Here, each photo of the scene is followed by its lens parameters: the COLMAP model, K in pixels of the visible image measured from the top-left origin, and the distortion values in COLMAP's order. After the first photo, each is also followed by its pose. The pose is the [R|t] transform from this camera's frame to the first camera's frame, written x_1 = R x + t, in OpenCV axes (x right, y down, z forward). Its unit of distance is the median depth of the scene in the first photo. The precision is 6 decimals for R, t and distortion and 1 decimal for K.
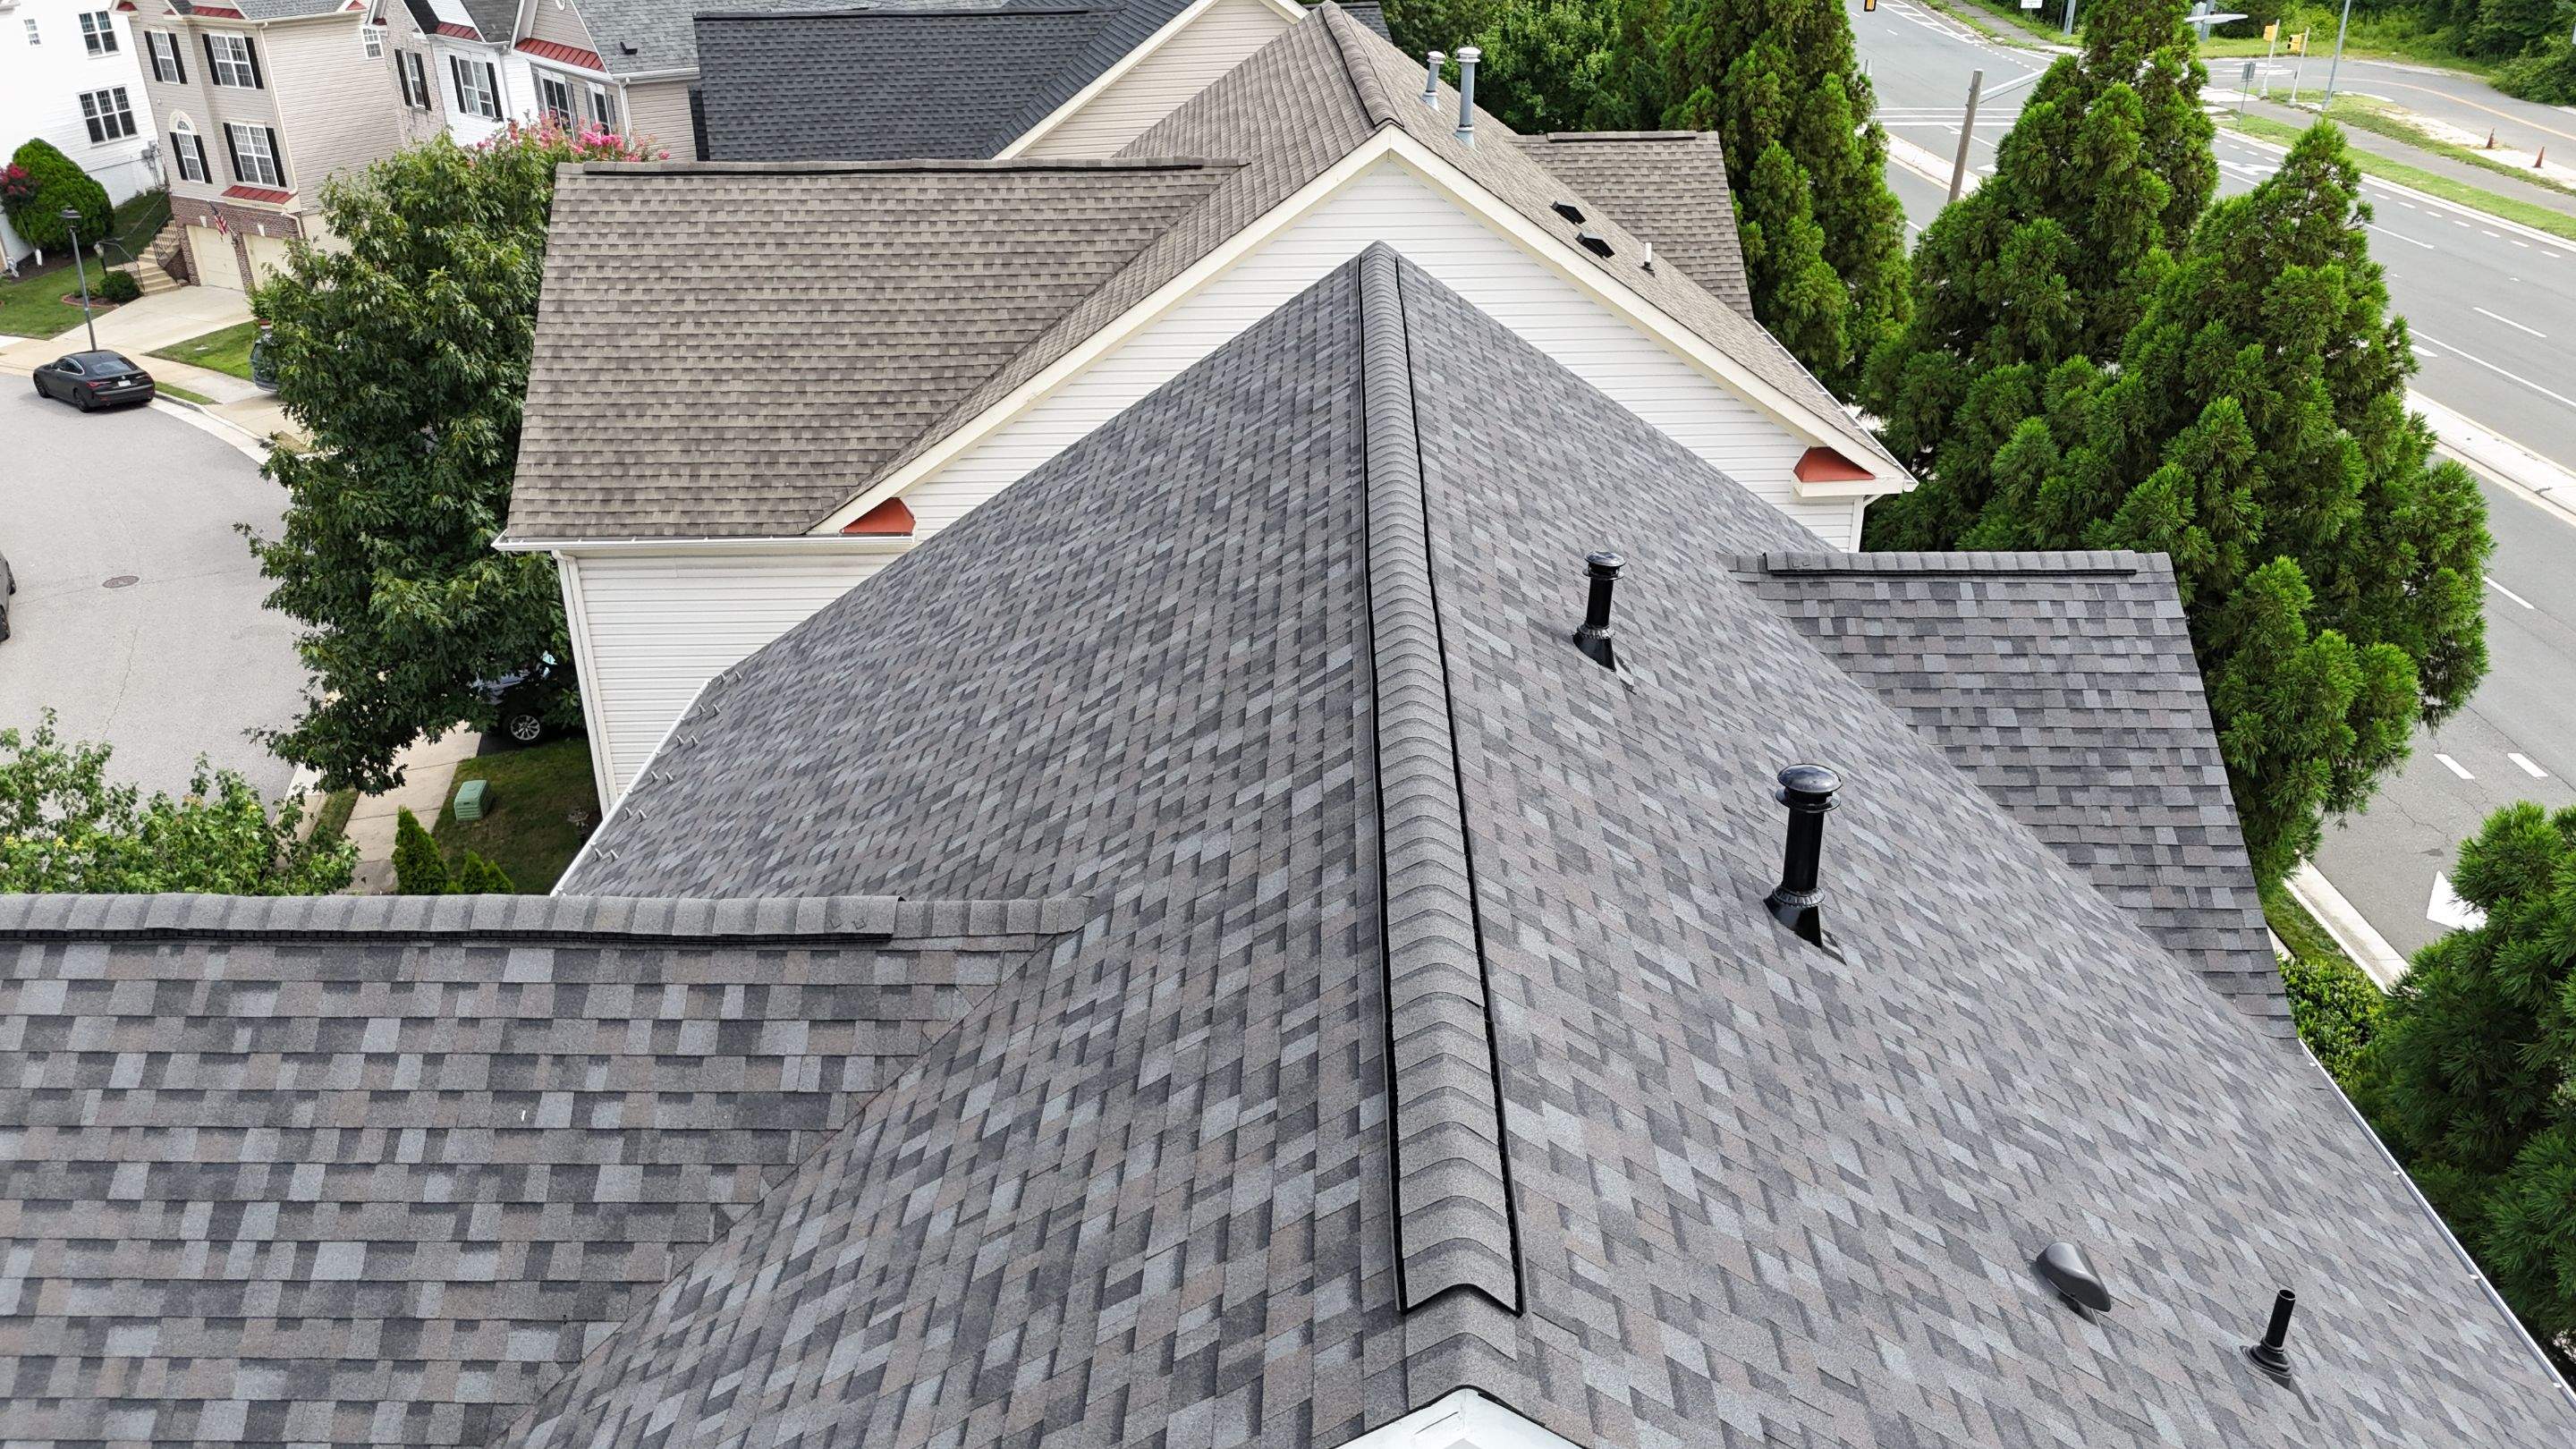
lens RADIAL K [[1917.9, 0, 1297.9], [0, 1917.9, 710.0], [0, 0, 1]] dist [0.054363, -0.034523]
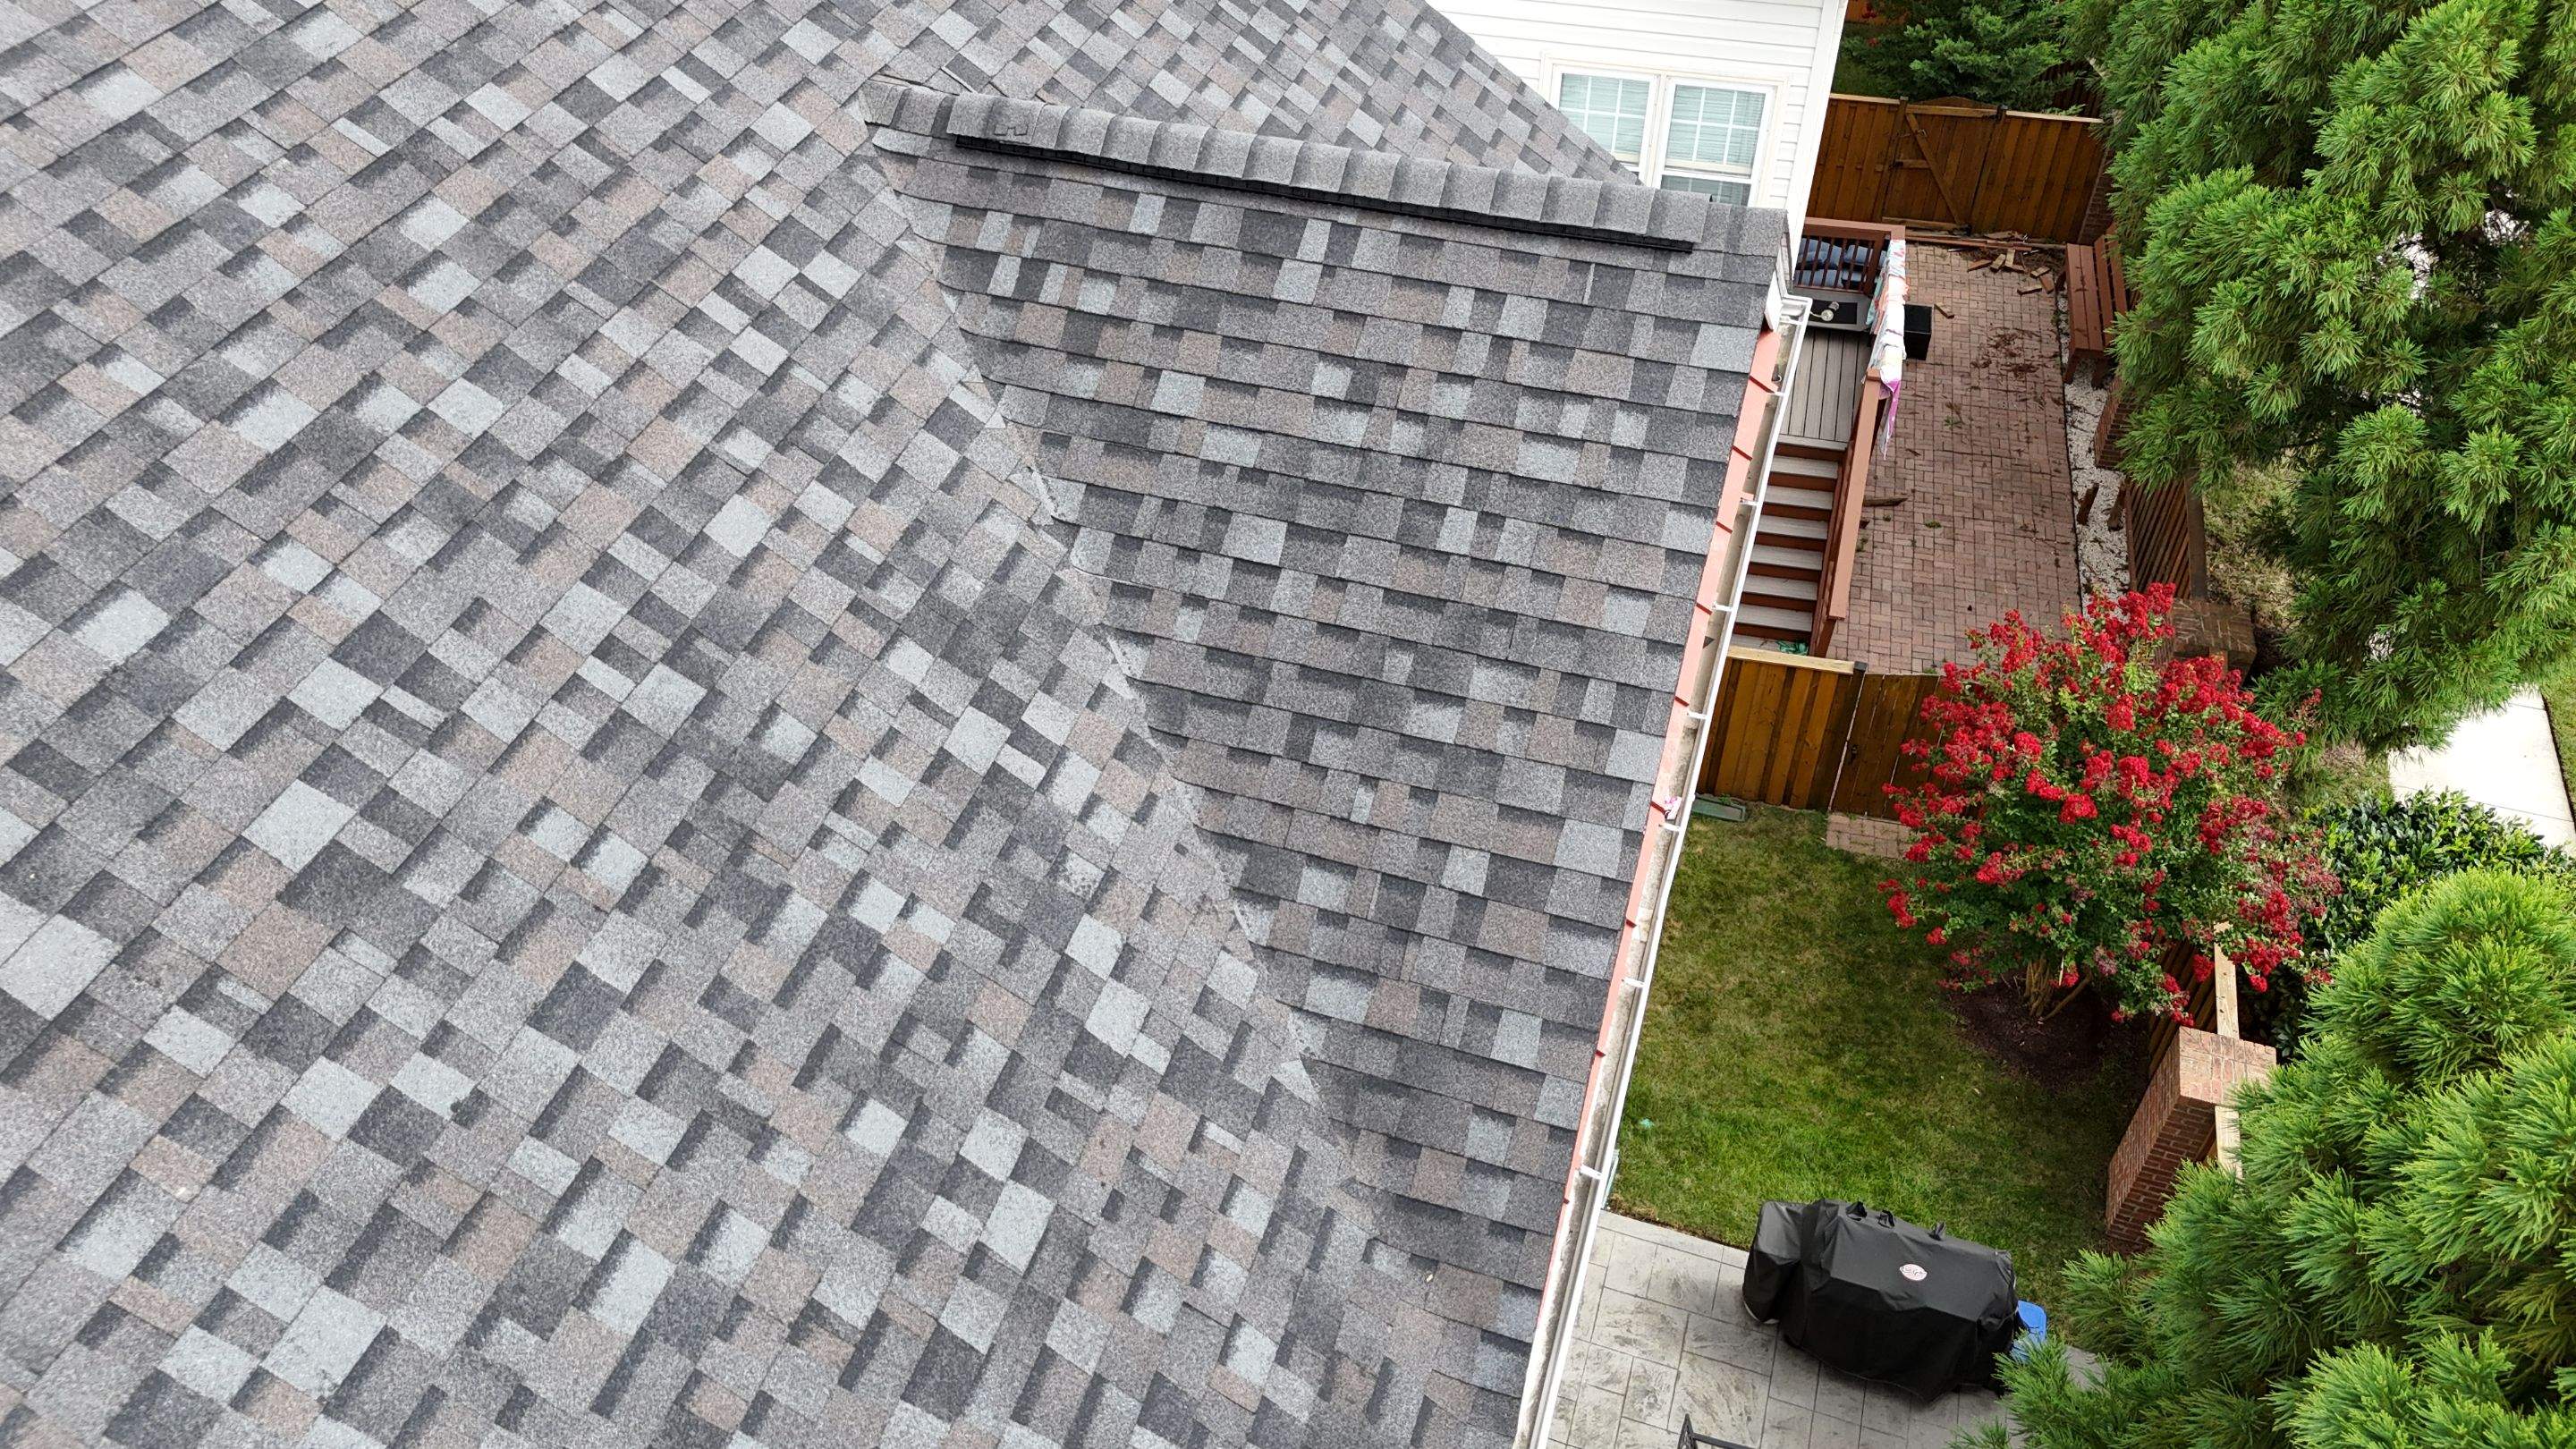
lens RADIAL K [[1917.9, 0, 1296.4], [0, 1917.9, 721.4], [0, 0, 1]] dist [0.054363, -0.034523]
pose [[0.959042, 0.193666, -0.206715, 0.469770], [-0.121930, 0.940940, 0.315856, -0.100486], [0.255677, -0.277714, 0.926015, 0.549353]]
